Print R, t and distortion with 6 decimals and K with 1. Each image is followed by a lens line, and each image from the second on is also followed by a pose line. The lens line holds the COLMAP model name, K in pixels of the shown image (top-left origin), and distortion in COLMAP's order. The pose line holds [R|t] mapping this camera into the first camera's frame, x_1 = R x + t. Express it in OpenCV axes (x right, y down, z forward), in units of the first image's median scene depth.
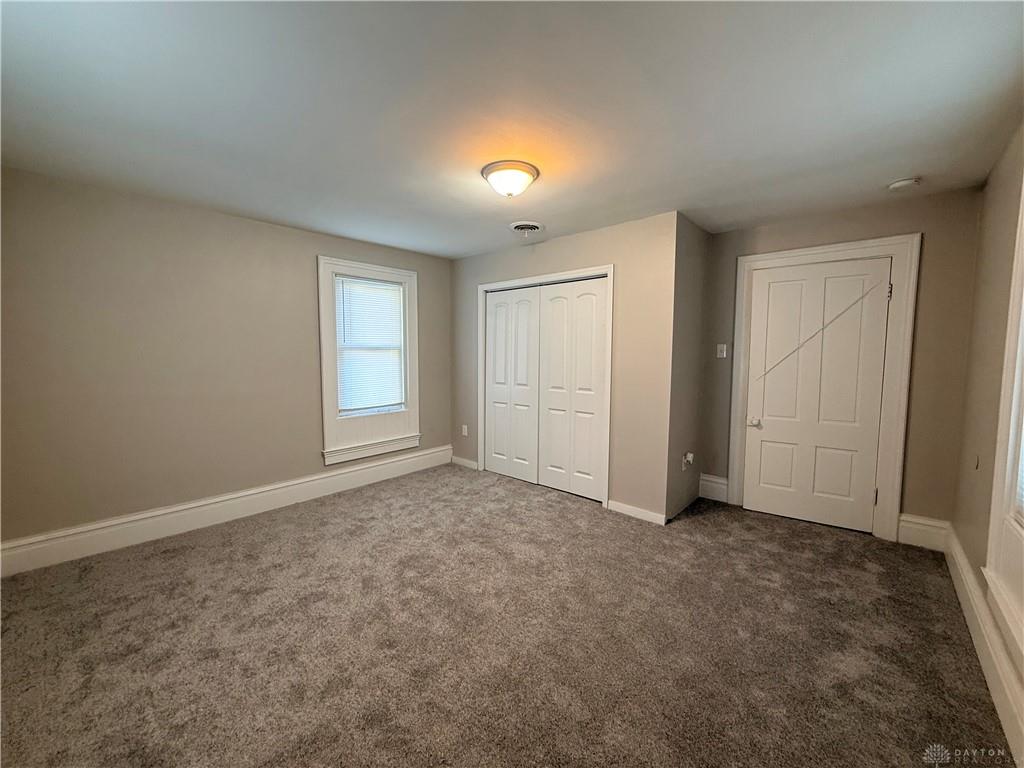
lens RADIAL K [[406.7, 0, 512.6], [0, 406.7, 383.3], [0, 0, 1]] dist [0.001549, 0.000204]
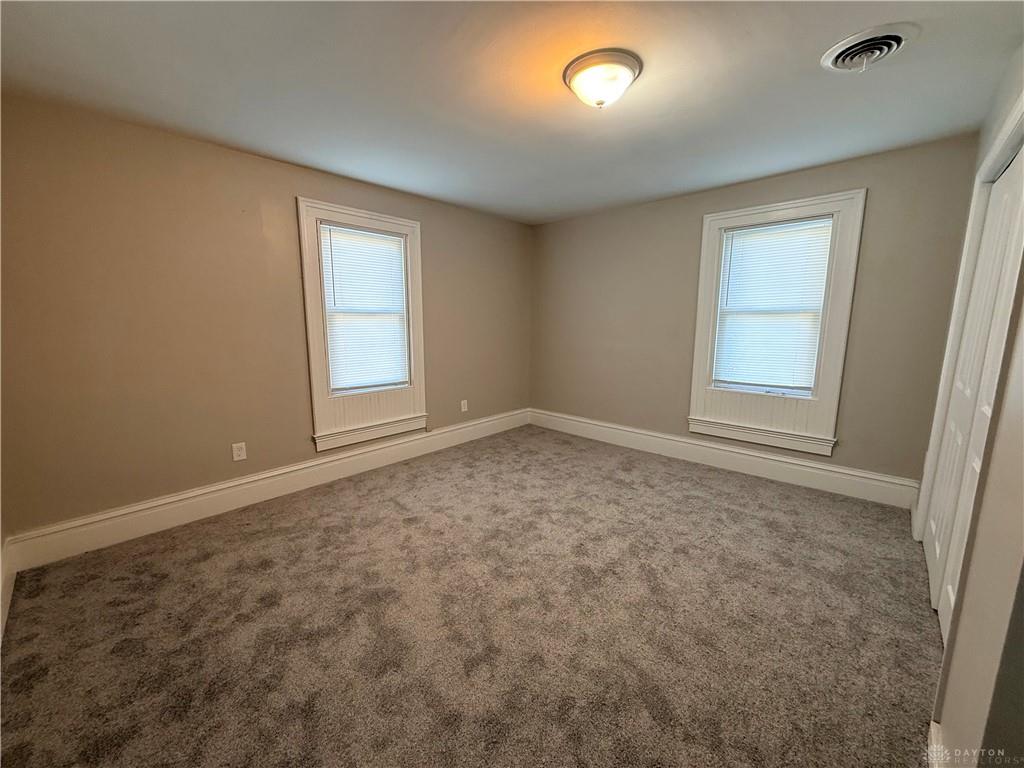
lens RADIAL K [[406.7, 0, 512.8], [0, 406.7, 384.0], [0, 0, 1]] dist [0.001549, 0.000204]
pose [[-0.014828, 0.152404, -0.988207, 0.527956], [-0.083173, 0.984702, 0.153112, -0.029823], [0.996425, 0.084463, -0.001925, 0.574154]]
